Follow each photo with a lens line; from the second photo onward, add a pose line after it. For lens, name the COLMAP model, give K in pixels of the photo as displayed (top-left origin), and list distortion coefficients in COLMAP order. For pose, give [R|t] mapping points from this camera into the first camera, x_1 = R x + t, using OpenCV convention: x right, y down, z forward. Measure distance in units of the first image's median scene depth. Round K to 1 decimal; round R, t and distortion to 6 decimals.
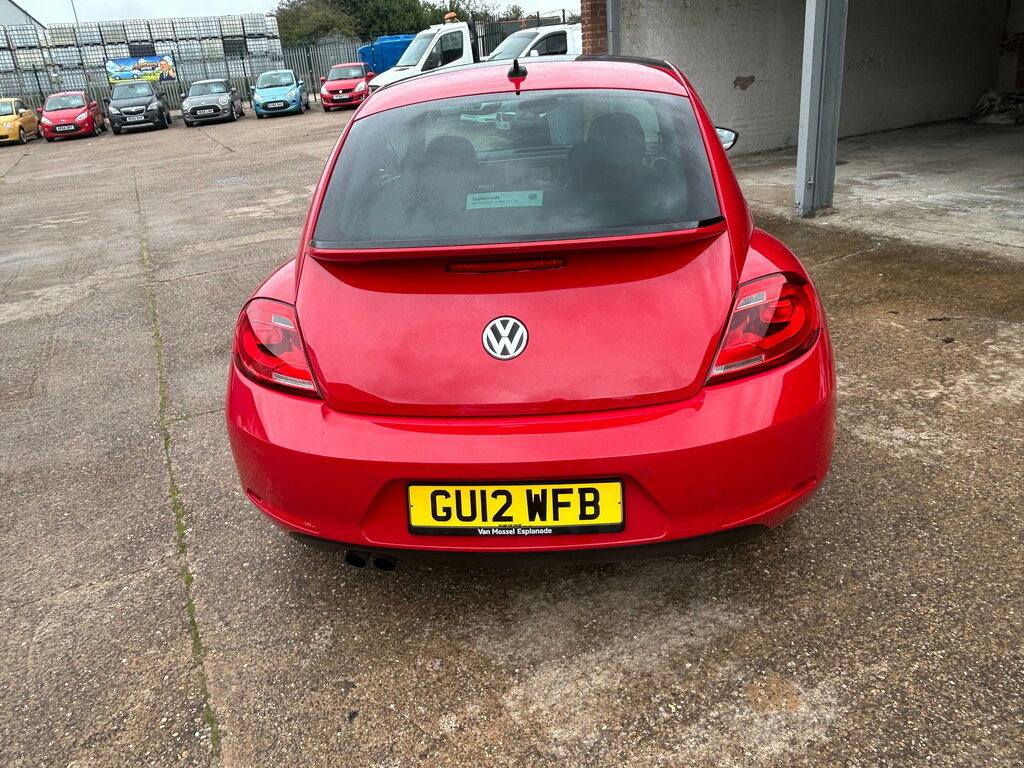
lens RADIAL K [[747.1, 0, 510.8], [0, 747.1, 379.9], [0, 0, 1]] dist [-0.001016, -0.007094]
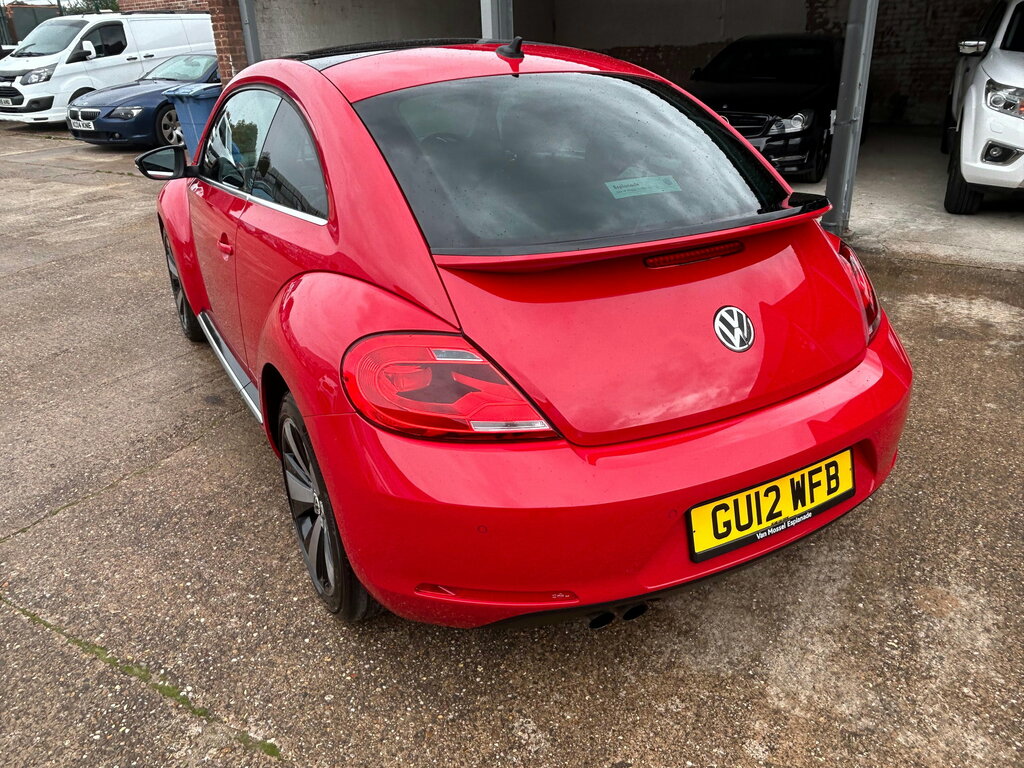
lens RADIAL K [[747.1, 0, 514.6], [0, 747.1, 375.3], [0, 0, 1]] dist [-0.001016, -0.007094]
pose [[0.828111, -0.175972, 0.532227, -0.631492], [0.182356, 0.982374, 0.041072, -0.074249], [-0.530073, 0.063043, 0.845605, 0.299646]]
